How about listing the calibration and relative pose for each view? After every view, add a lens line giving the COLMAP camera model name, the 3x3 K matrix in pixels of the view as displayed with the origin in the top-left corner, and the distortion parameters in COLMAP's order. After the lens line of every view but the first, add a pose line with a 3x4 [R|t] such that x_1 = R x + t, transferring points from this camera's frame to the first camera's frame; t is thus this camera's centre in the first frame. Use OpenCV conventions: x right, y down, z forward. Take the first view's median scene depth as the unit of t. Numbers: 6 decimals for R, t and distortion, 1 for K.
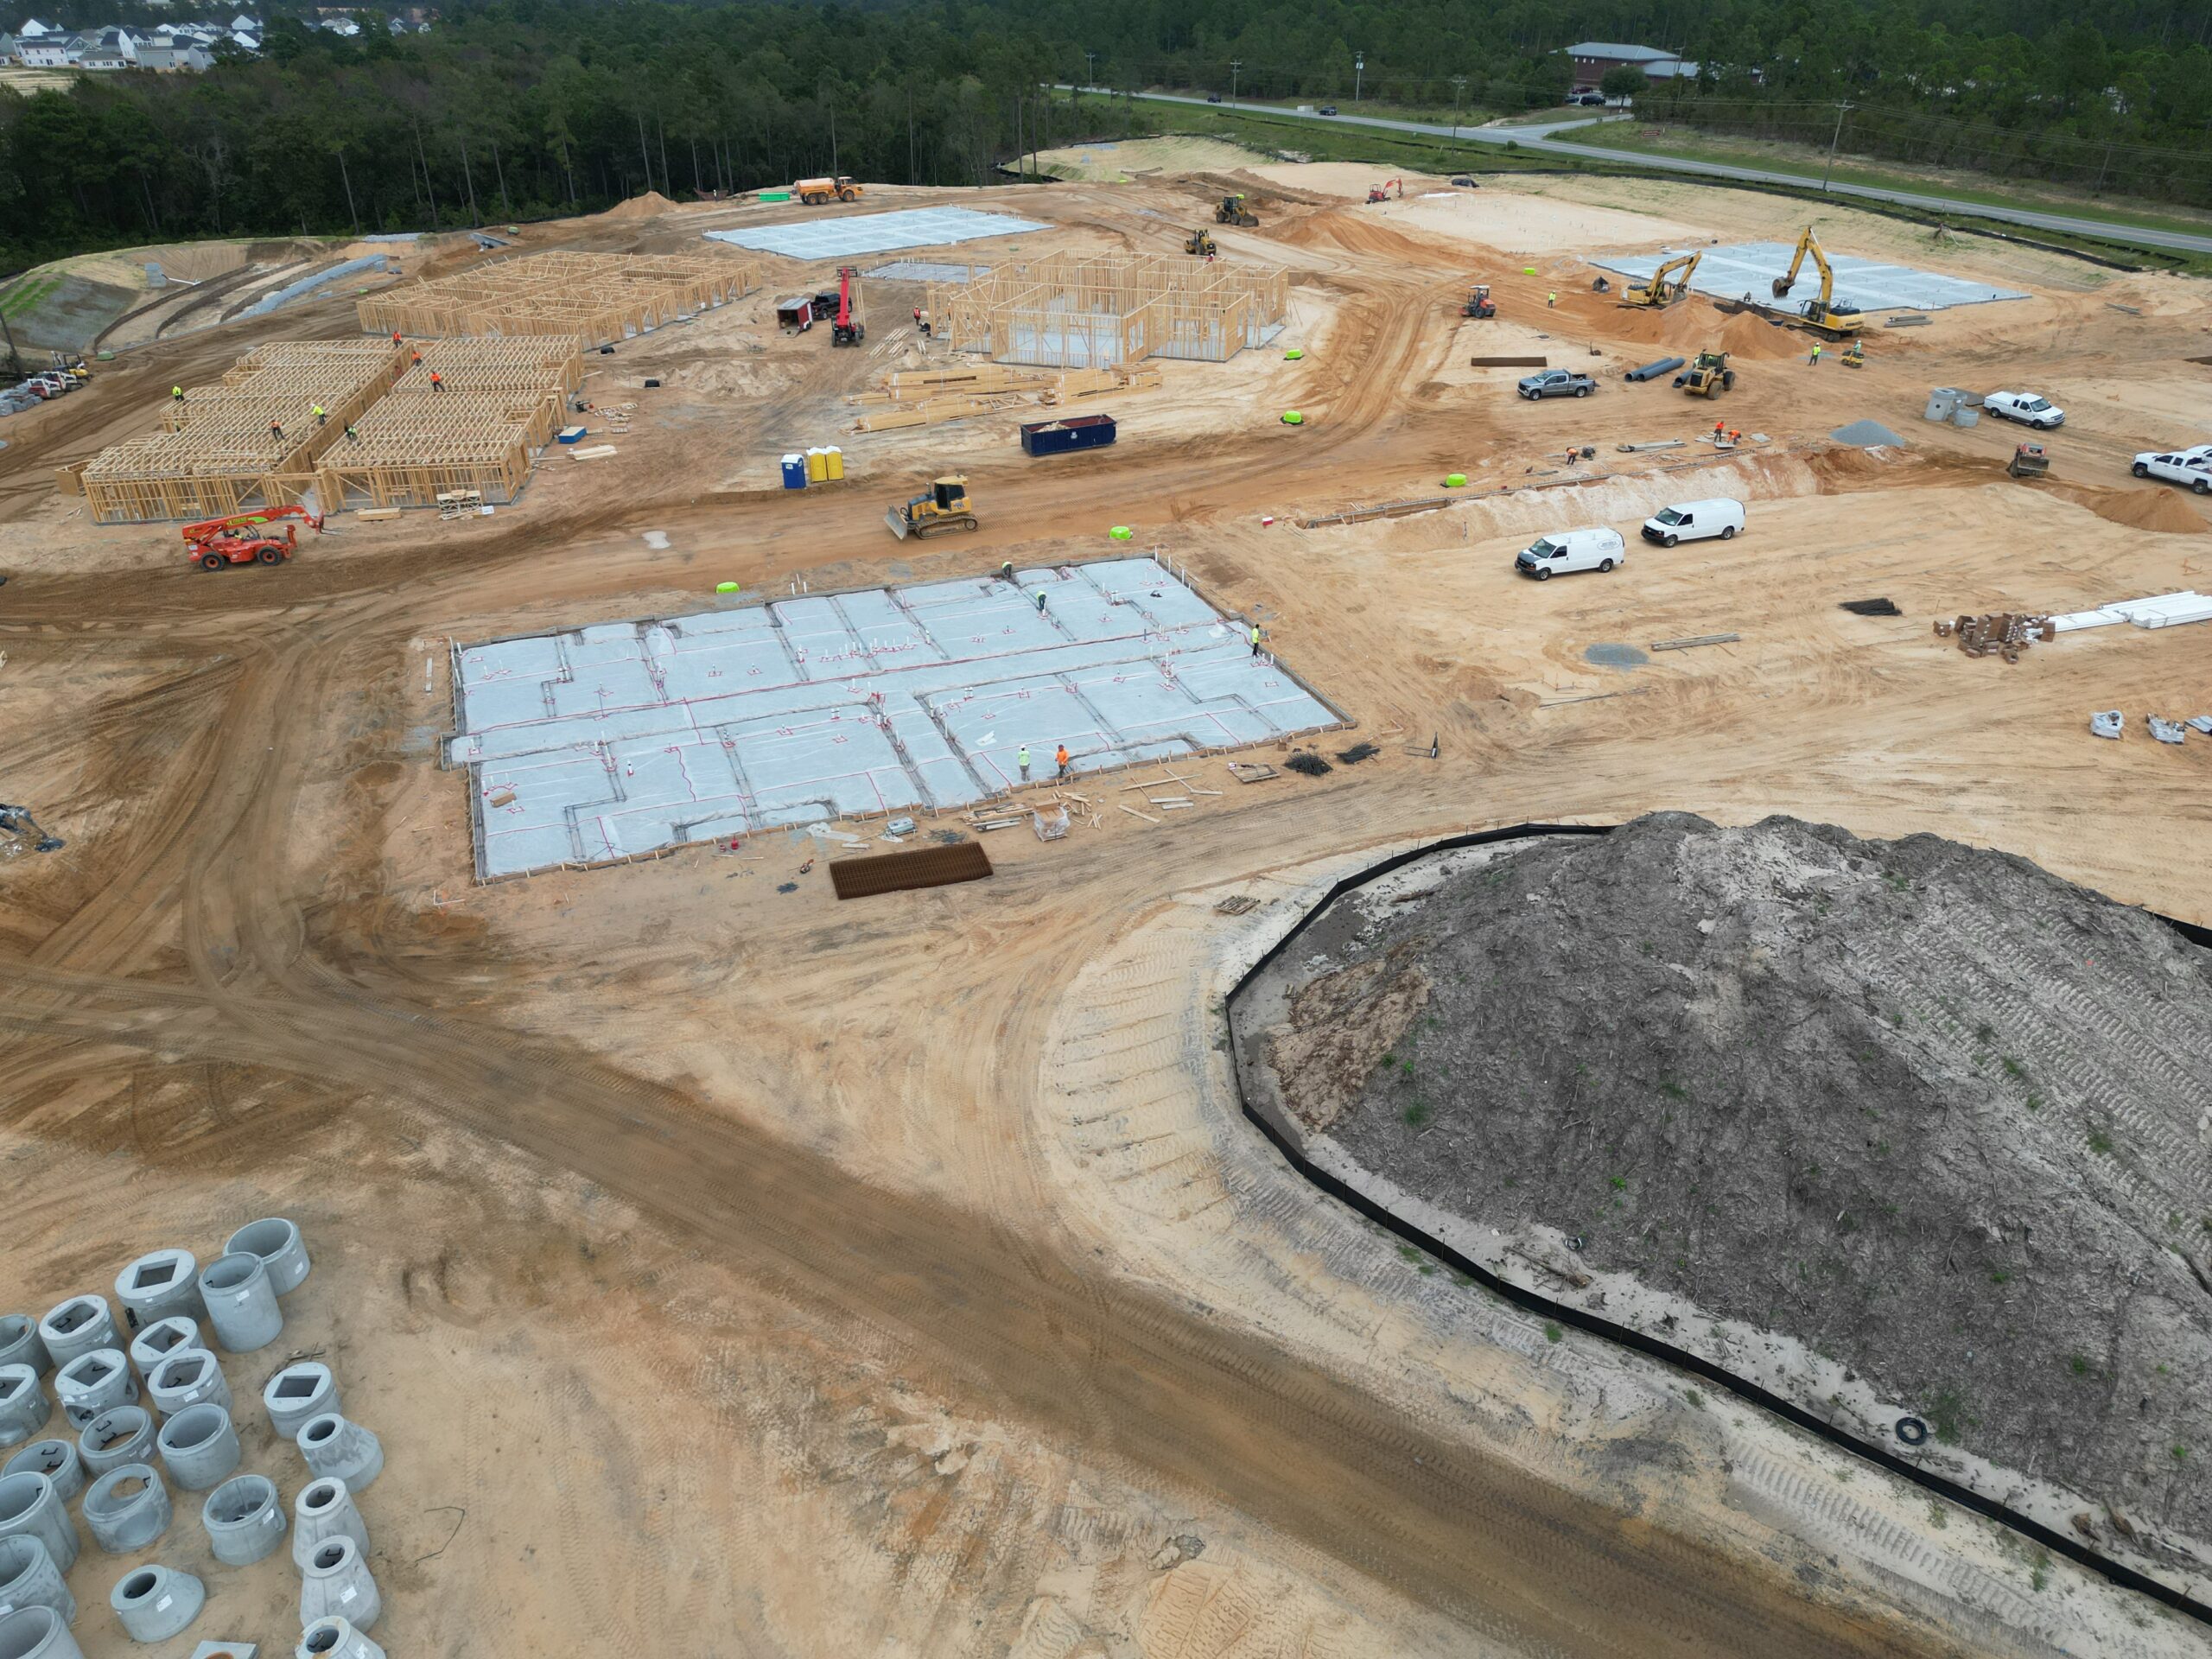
lens RADIAL K [[1558.0, 0, 1103.1], [0, 1558.0, 825.5], [0, 0, 1]] dist [0.077874, -0.078064]
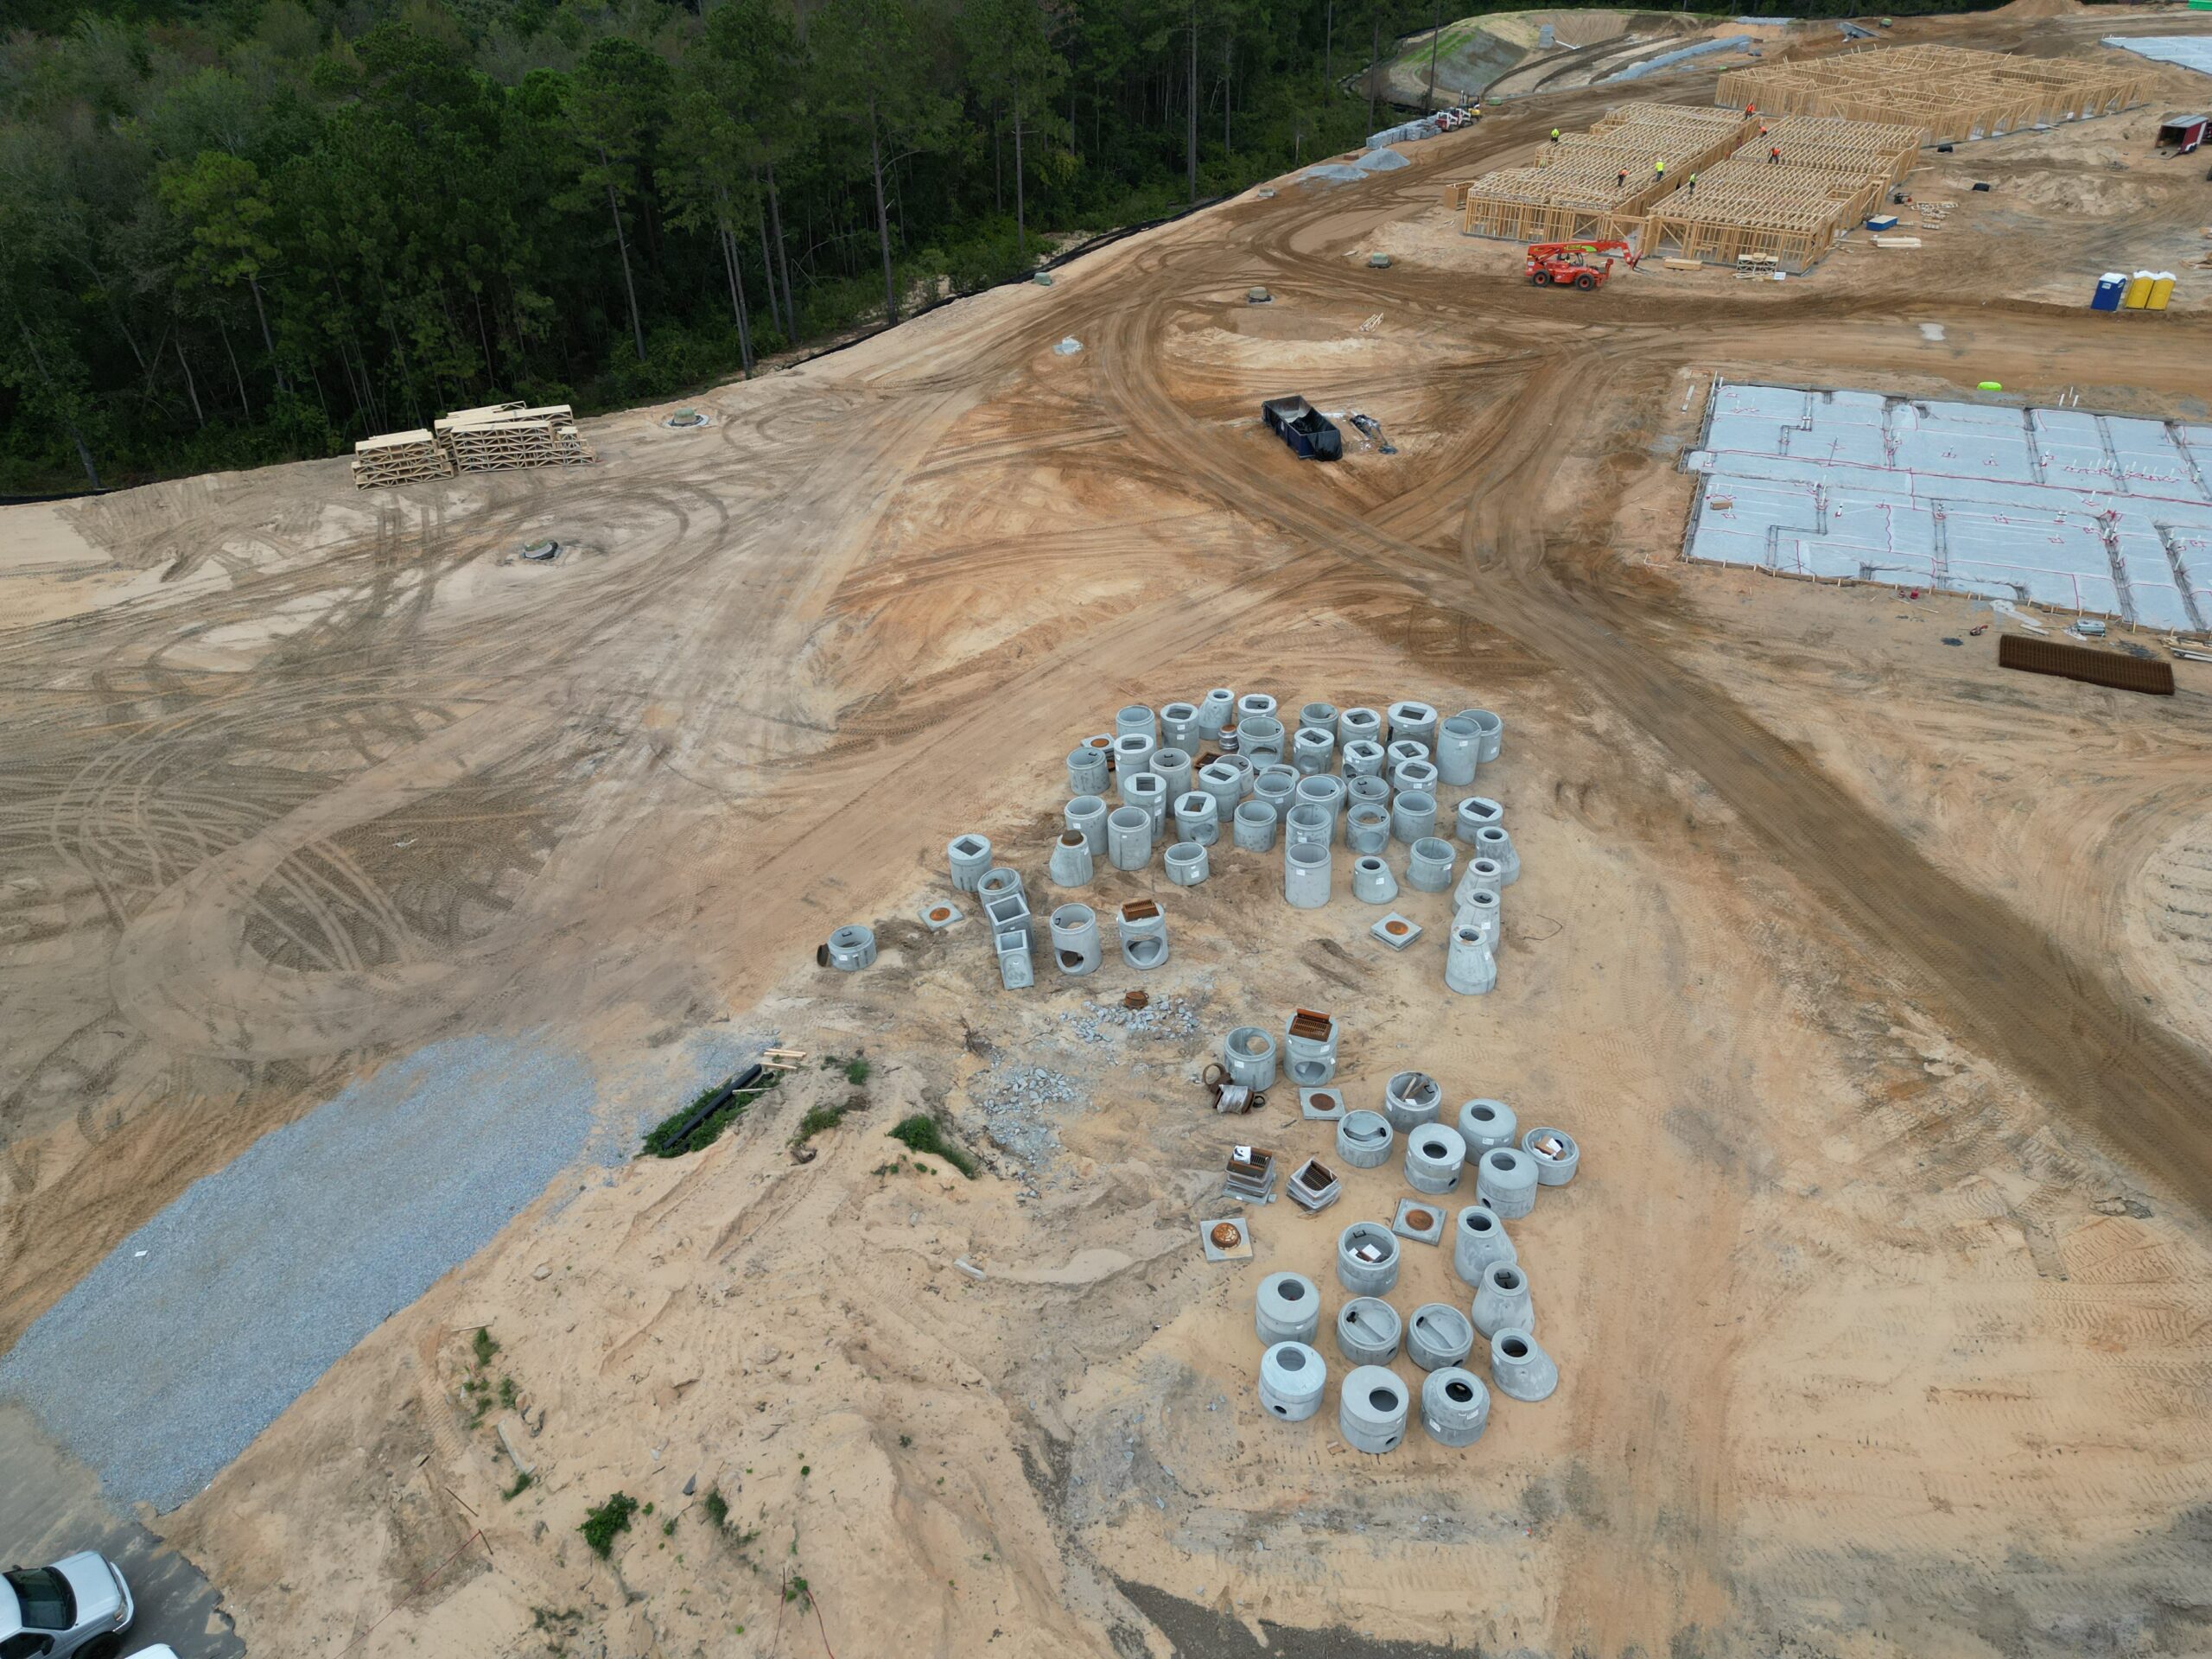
lens RADIAL K [[1558.0, 0, 1103.1], [0, 1558.0, 825.5], [0, 0, 1]] dist [0.077874, -0.078064]
pose [[0.737128, 0.376936, -0.560858, 0.021011], [-0.316361, 0.925896, 0.206478, 0.096211], [0.597125, 0.025233, 0.801751, -0.178272]]
